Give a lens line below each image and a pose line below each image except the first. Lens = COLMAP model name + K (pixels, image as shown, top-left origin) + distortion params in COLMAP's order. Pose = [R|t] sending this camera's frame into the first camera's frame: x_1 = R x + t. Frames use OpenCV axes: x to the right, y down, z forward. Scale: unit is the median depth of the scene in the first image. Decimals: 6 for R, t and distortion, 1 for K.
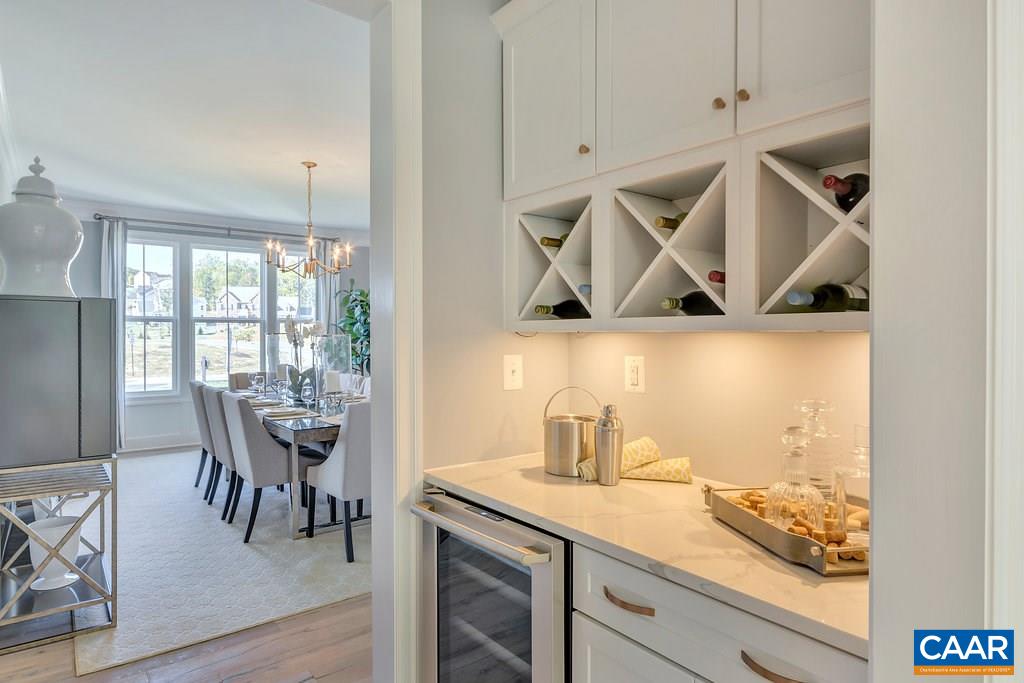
lens RADIAL K [[605.4, 0, 511.6], [0, 605.4, 337.3], [0, 0, 1]] dist [-0.046105, -0.000480]
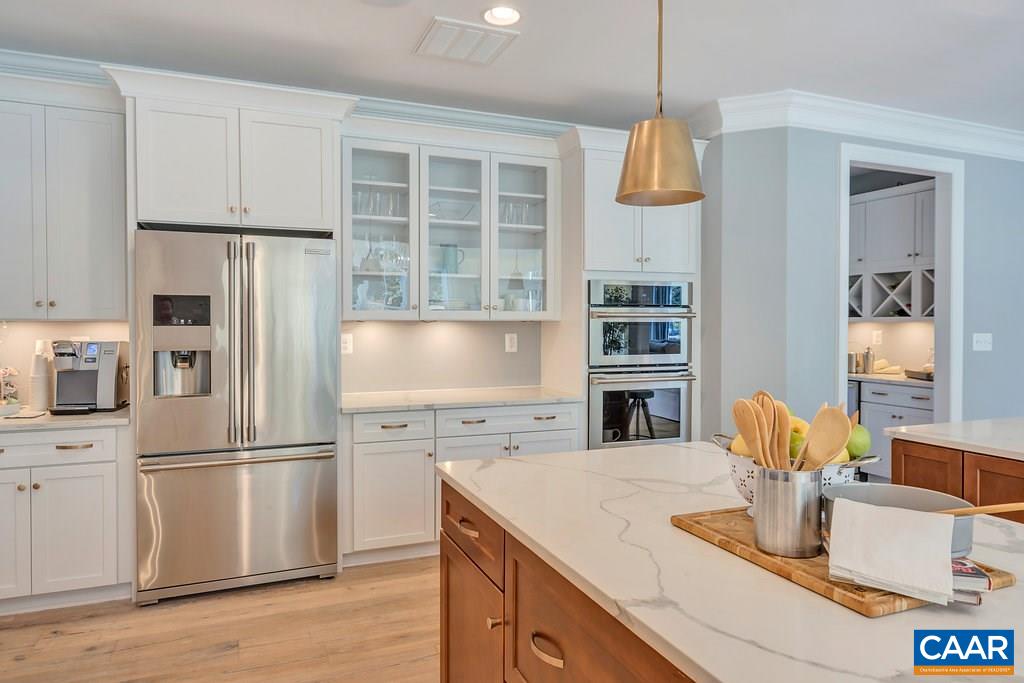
lens RADIAL K [[643.8, 0, 510.1], [0, 643.8, 336.4], [0, 0, 1]] dist [0.025467, 0.000998]
pose [[0.961693, 0.002655, -0.274117, -0.736661], [-0.003581, 0.999989, -0.002876, 0.087054], [0.274106, 0.003748, 0.961692, -2.840165]]
